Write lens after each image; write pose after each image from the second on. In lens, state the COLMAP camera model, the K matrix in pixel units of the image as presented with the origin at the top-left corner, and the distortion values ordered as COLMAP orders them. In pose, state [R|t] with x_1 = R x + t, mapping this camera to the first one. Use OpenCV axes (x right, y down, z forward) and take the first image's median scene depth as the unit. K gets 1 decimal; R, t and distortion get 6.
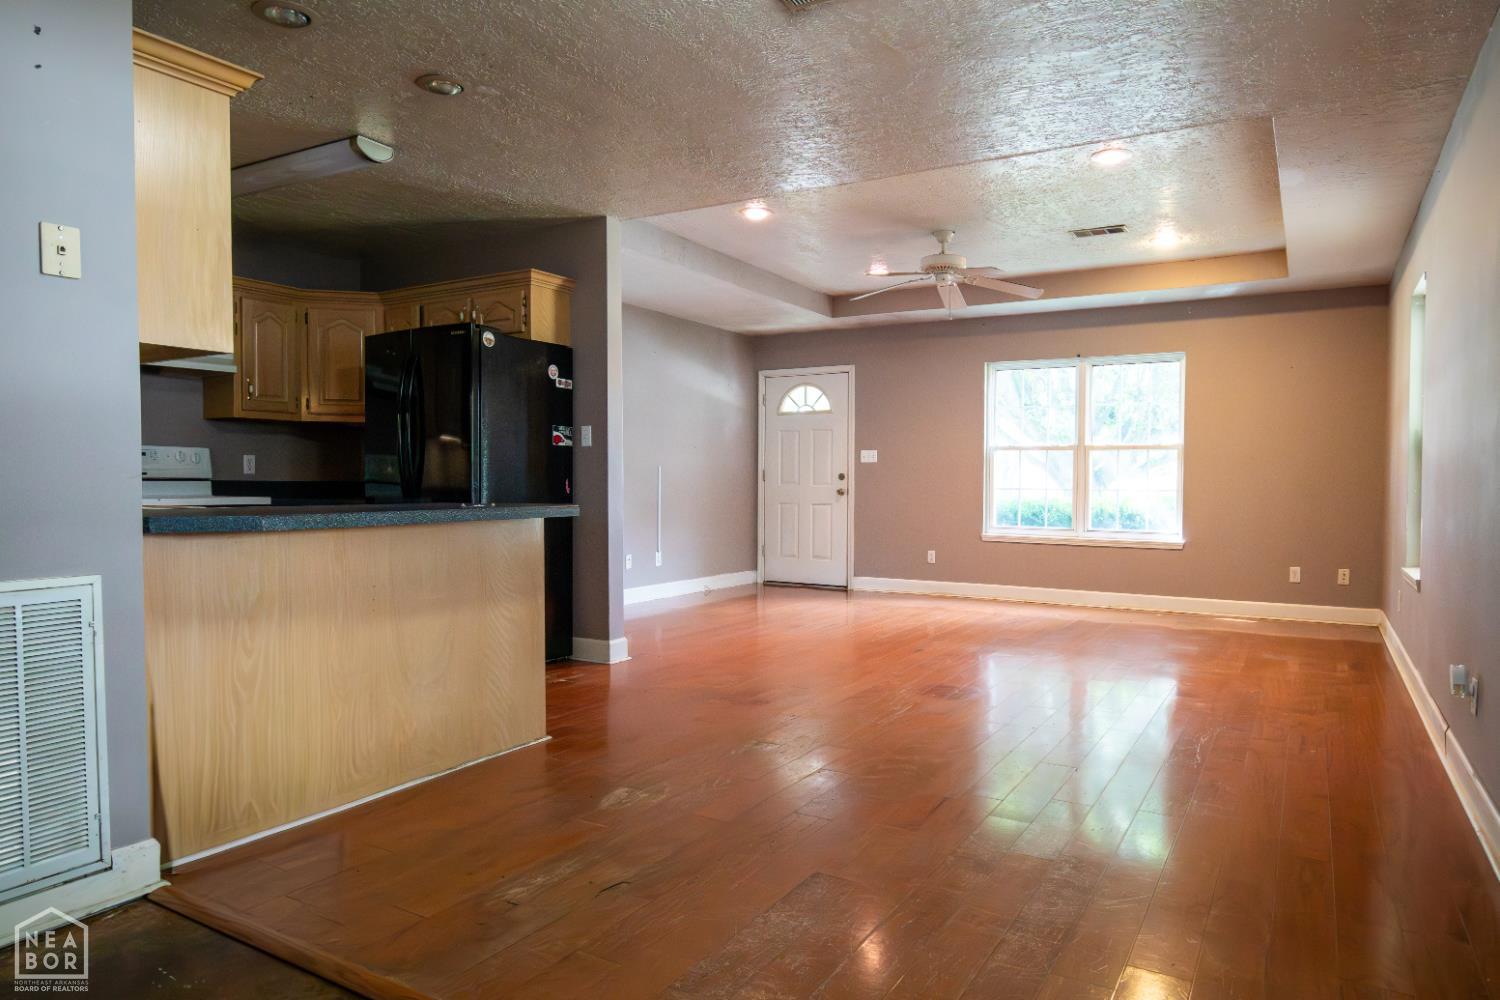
lens RADIAL K [[935.6, 0, 750.0], [0, 935.6, 500.0], [0, 0, 1]] dist [-0.002274, 0.000338]
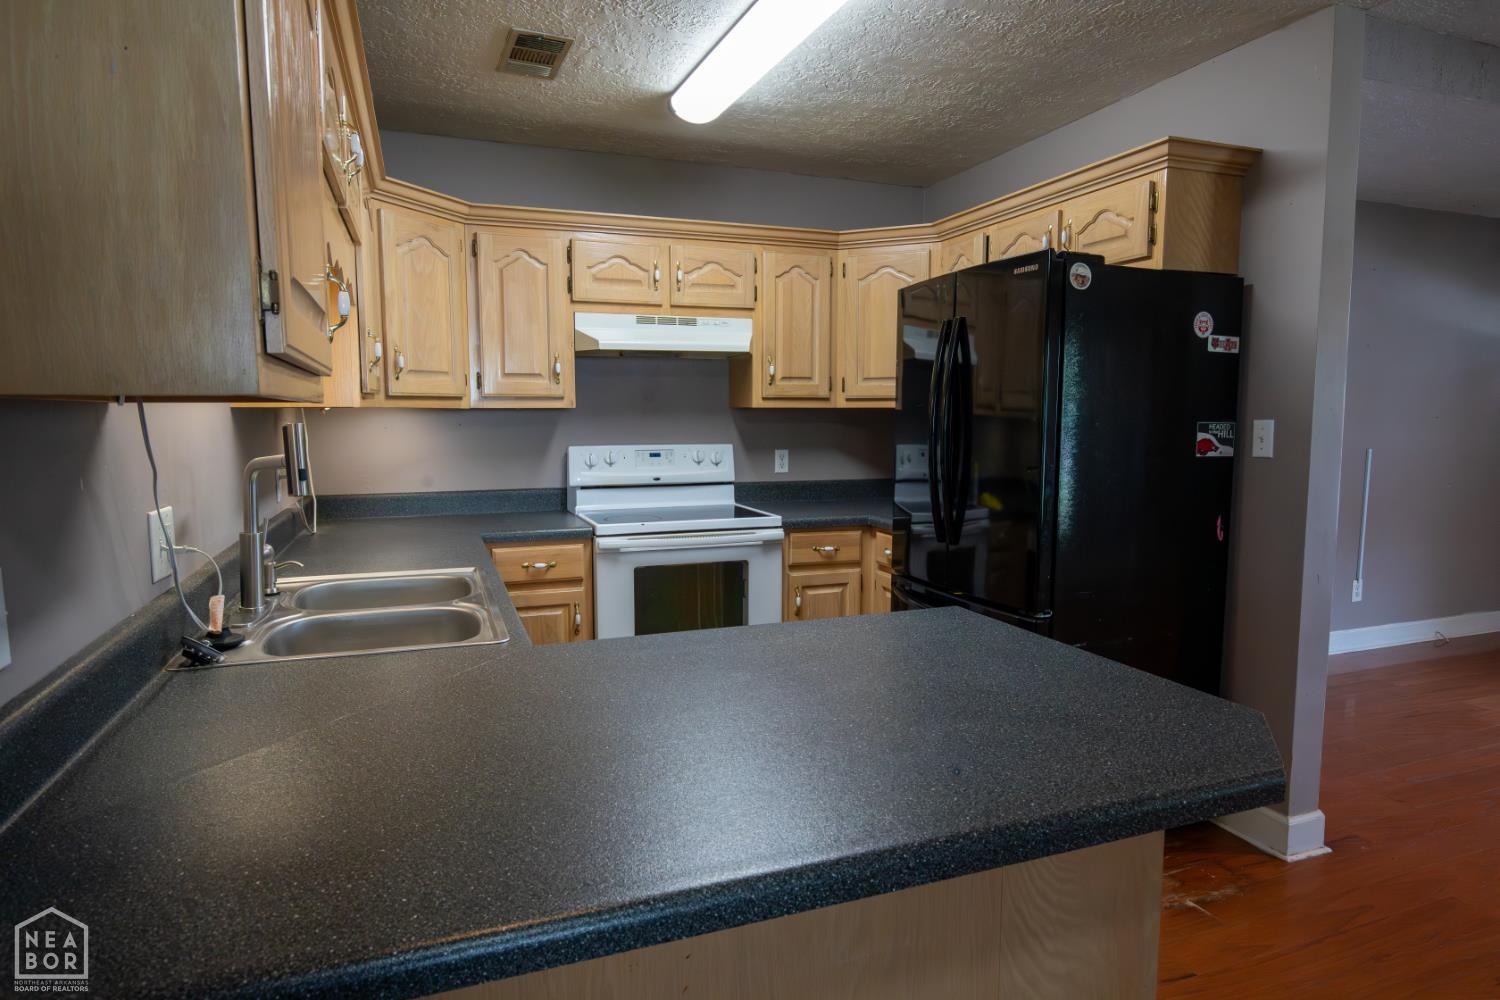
lens RADIAL K [[870.2, 0, 750.0], [0, 870.2, 500.0], [0, 0, 1]] dist [-0.005044, 0.000920]
pose [[0.784461, 0.061686, -0.617102, -0.095867], [-0.013944, 0.996544, 0.081890, -0.070971], [0.620021, -0.055635, 0.782610, 0.419442]]
